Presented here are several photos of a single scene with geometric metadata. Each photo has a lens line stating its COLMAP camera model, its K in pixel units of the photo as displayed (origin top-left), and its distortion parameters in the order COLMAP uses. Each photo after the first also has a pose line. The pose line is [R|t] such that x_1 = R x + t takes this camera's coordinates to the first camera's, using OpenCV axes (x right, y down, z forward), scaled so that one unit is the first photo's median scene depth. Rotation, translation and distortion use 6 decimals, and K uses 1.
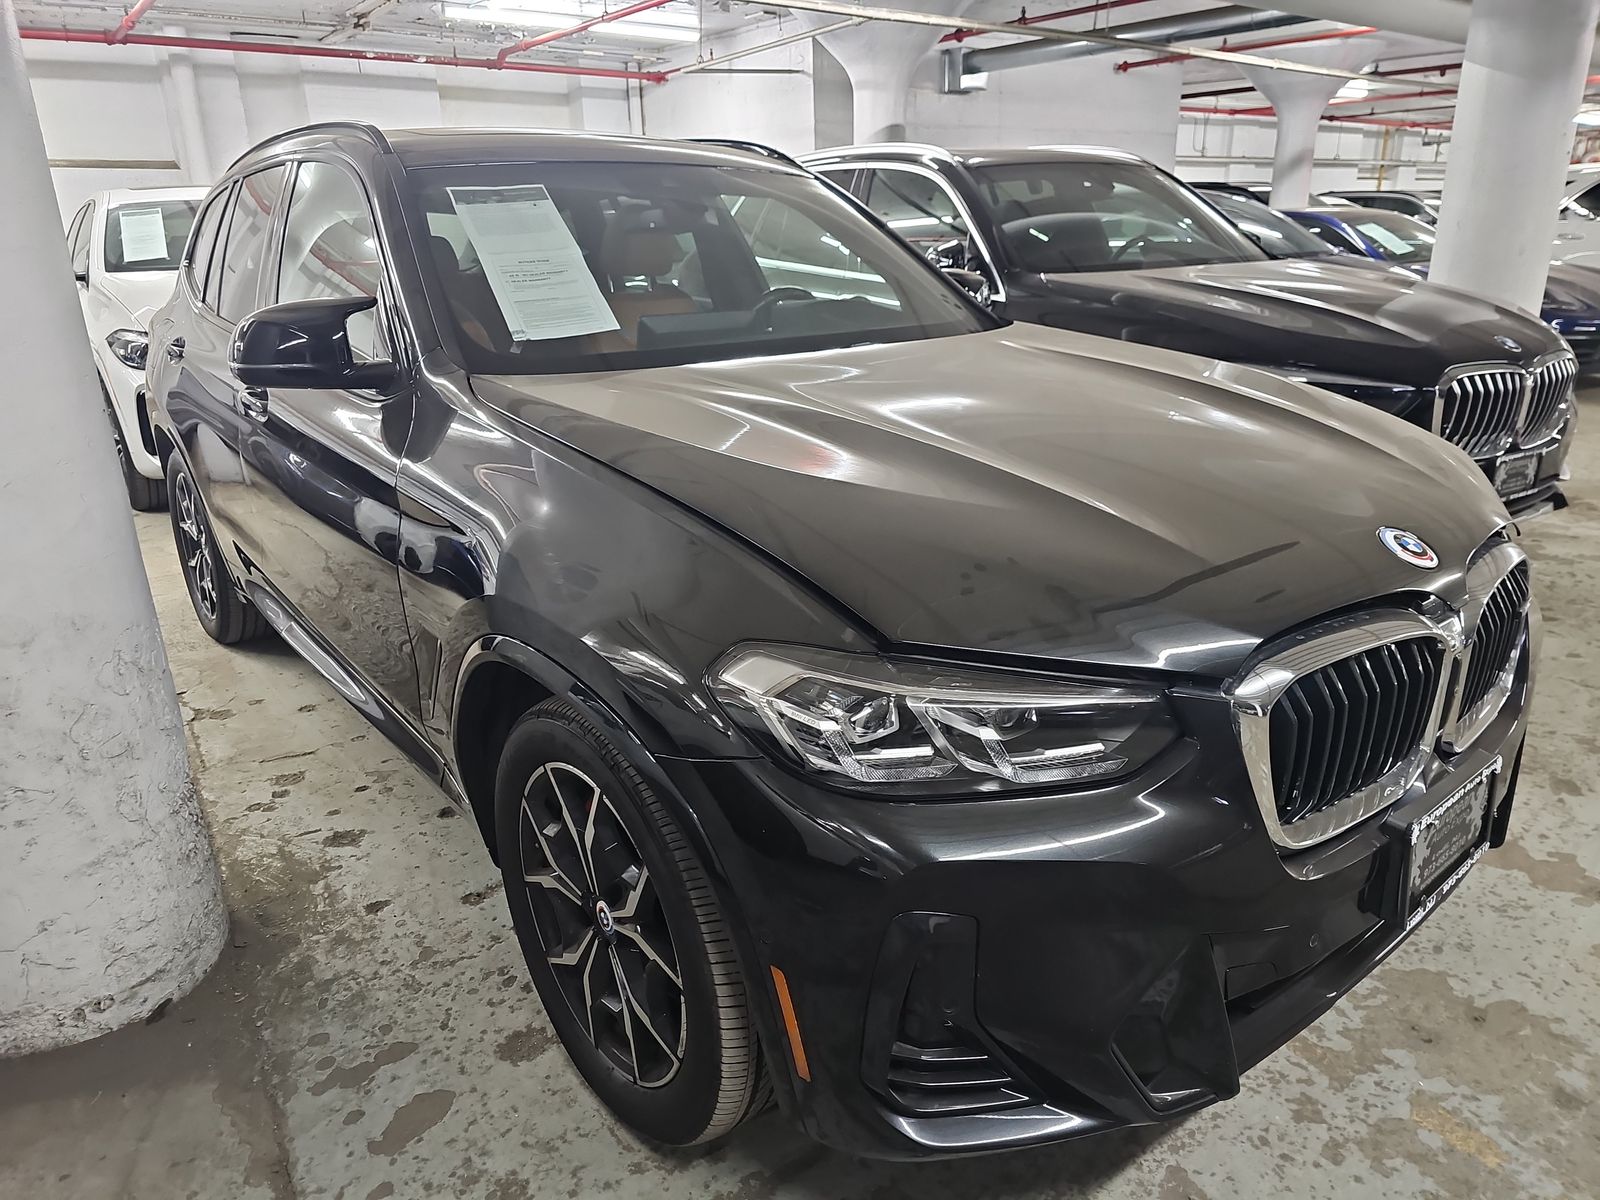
lens RADIAL K [[1057.8, 0, 856.1], [0, 1057.8, 623.1], [0, 0, 1]] dist [0.034886, -0.032740]
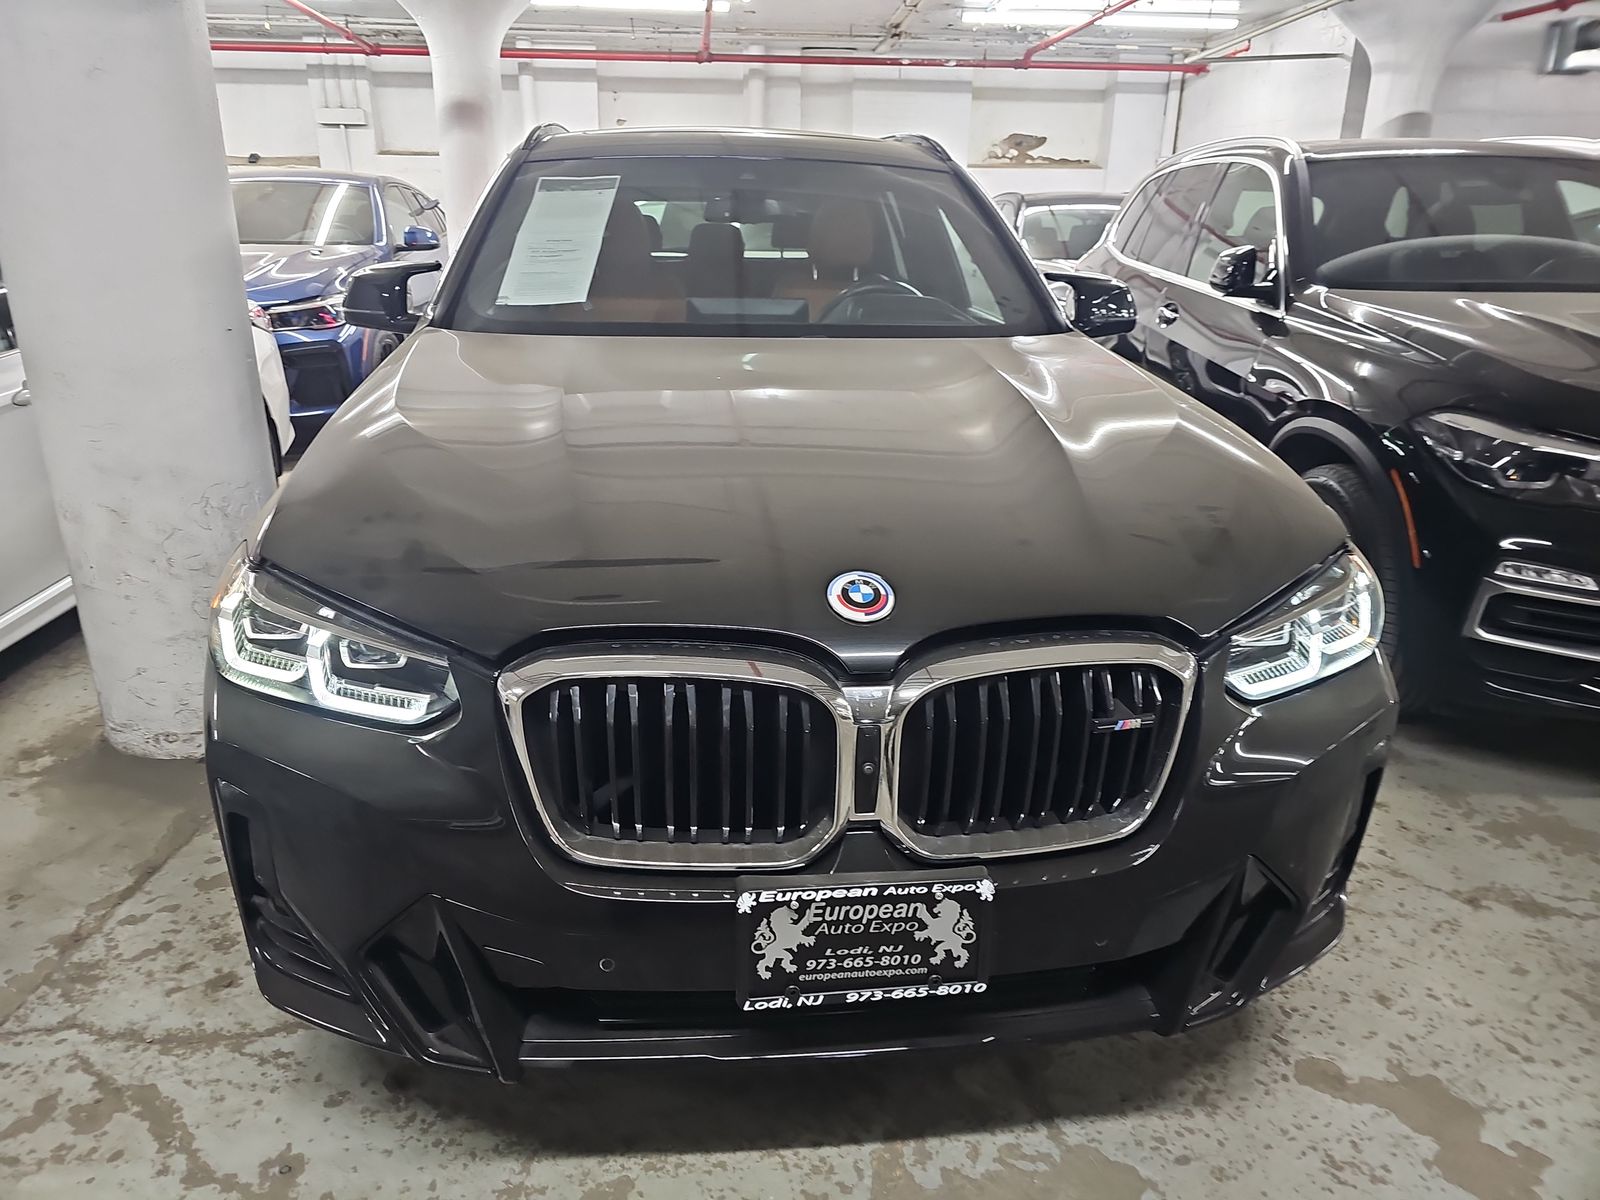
lens RADIAL K [[1057.8, 0, 758.3], [0, 1057.8, 621.1], [0, 0, 1]] dist [0.034886, -0.032740]
pose [[0.828776, 0.222019, -0.513652, 0.128023], [-0.222031, 0.973045, 0.062339, -0.012245], [0.513647, 0.062381, 0.855731, 0.031464]]
